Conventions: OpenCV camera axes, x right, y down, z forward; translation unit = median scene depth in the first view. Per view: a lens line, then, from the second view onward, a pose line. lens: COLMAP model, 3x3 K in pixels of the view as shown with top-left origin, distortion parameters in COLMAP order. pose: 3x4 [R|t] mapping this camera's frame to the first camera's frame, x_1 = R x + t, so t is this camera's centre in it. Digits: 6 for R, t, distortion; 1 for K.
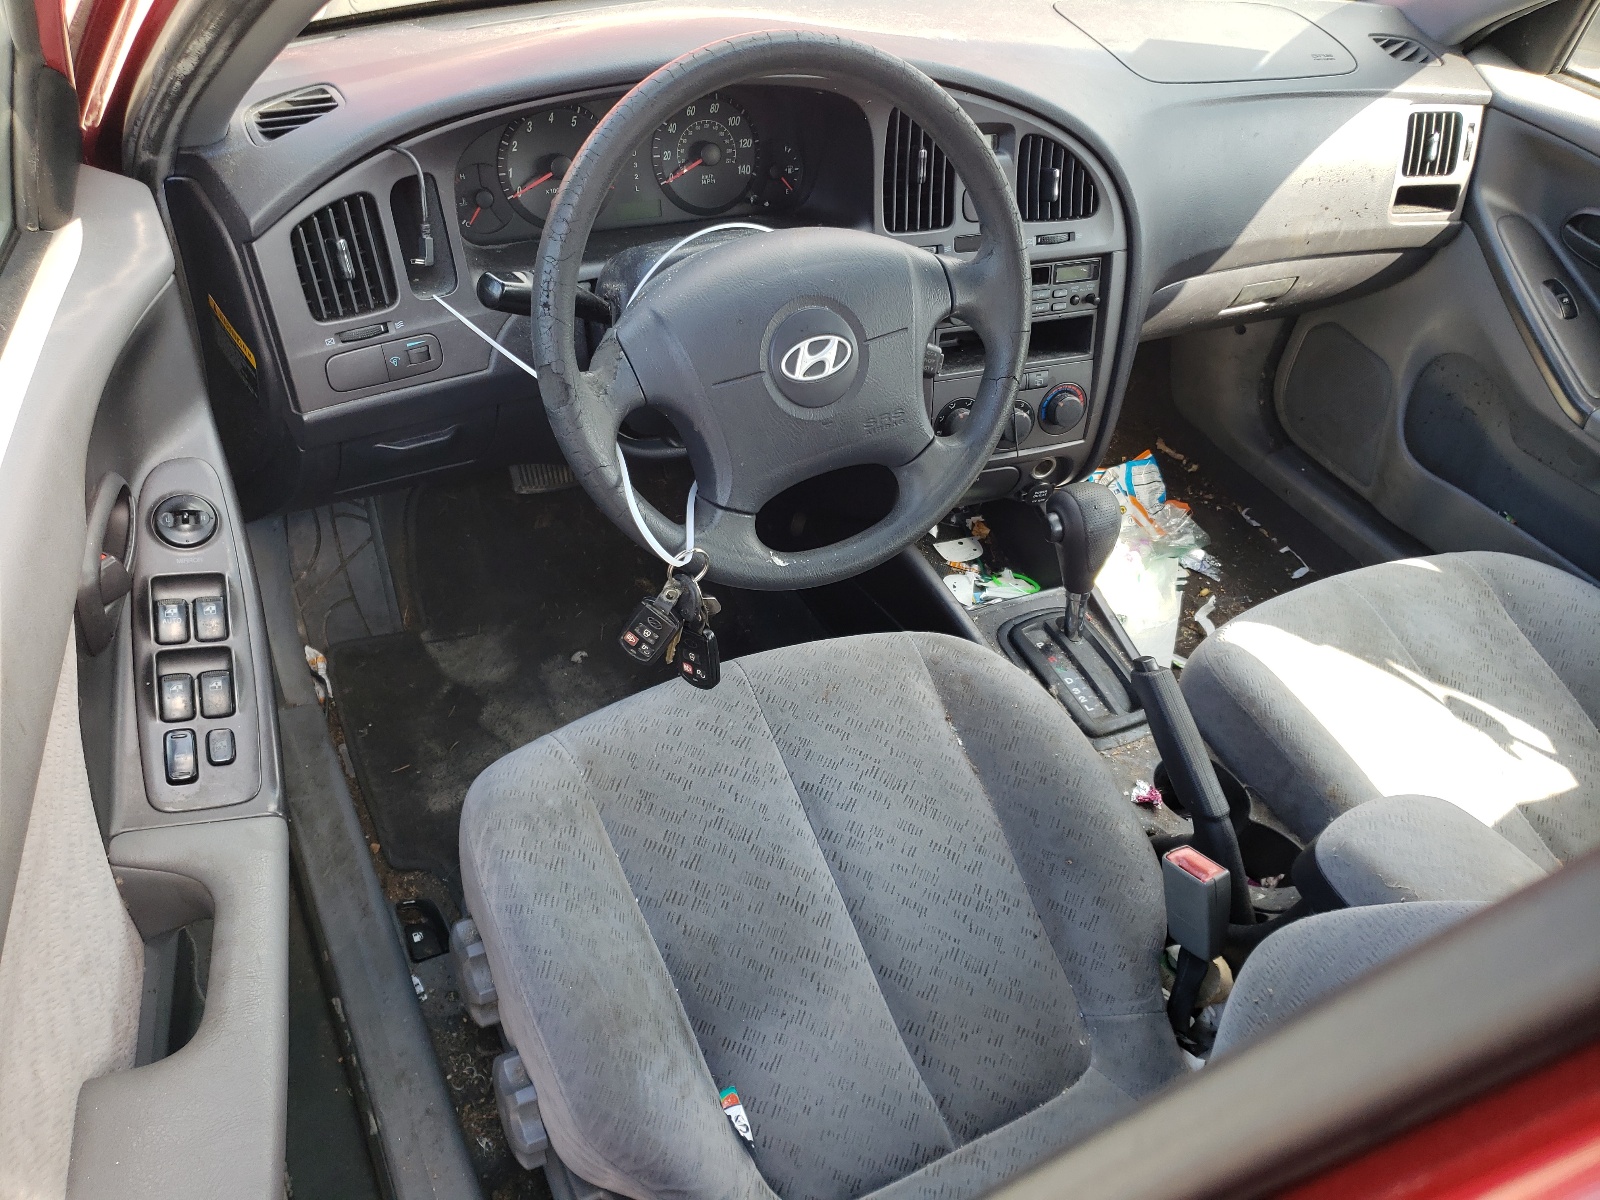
lens RADIAL K [[1305.9, 0, 805.8], [0, 1305.9, 598.0], [0, 0, 1]] dist [0.002717, -0.003901]
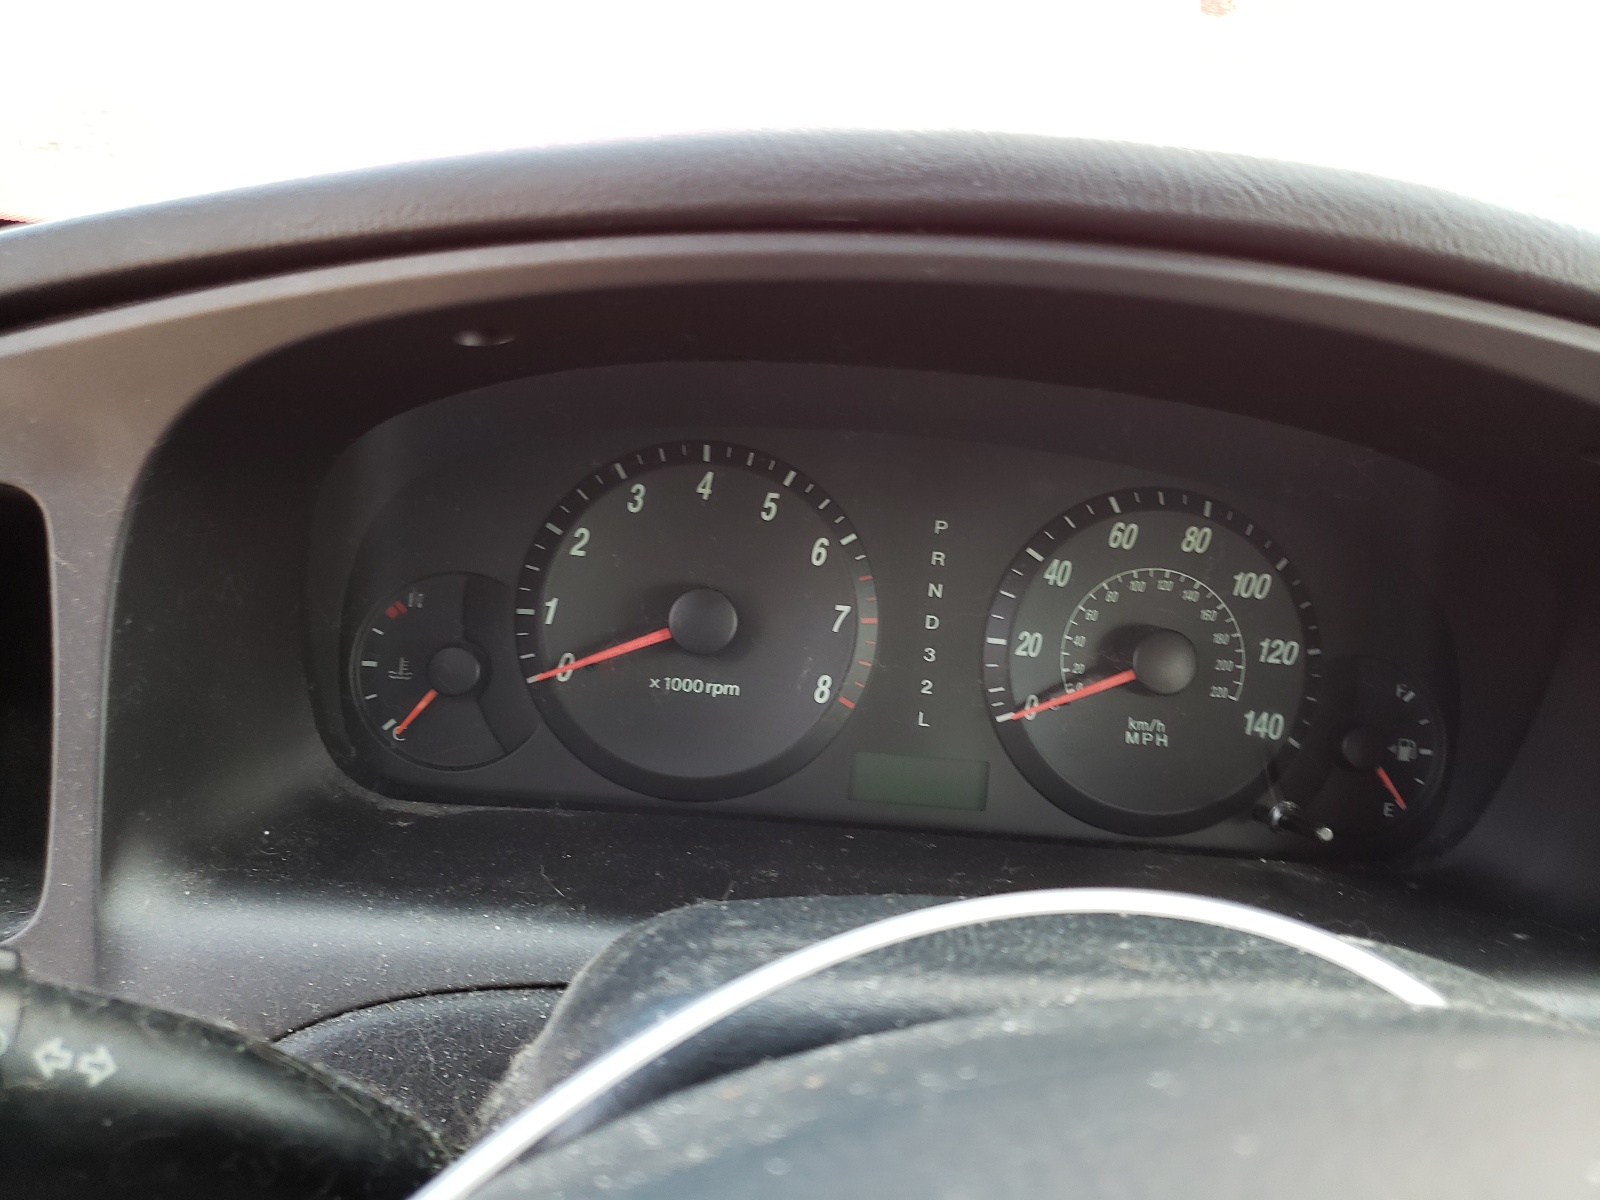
lens RADIAL K [[1305.9, 0, 799.9], [0, 1305.9, 603.9], [0, 0, 1]] dist [0.002717, -0.003901]
pose [[0.919122, 0.112393, -0.377601, -0.034146], [-0.266039, 0.883980, -0.384451, -0.200158], [0.290582, 0.453814, 0.842387, 0.685899]]
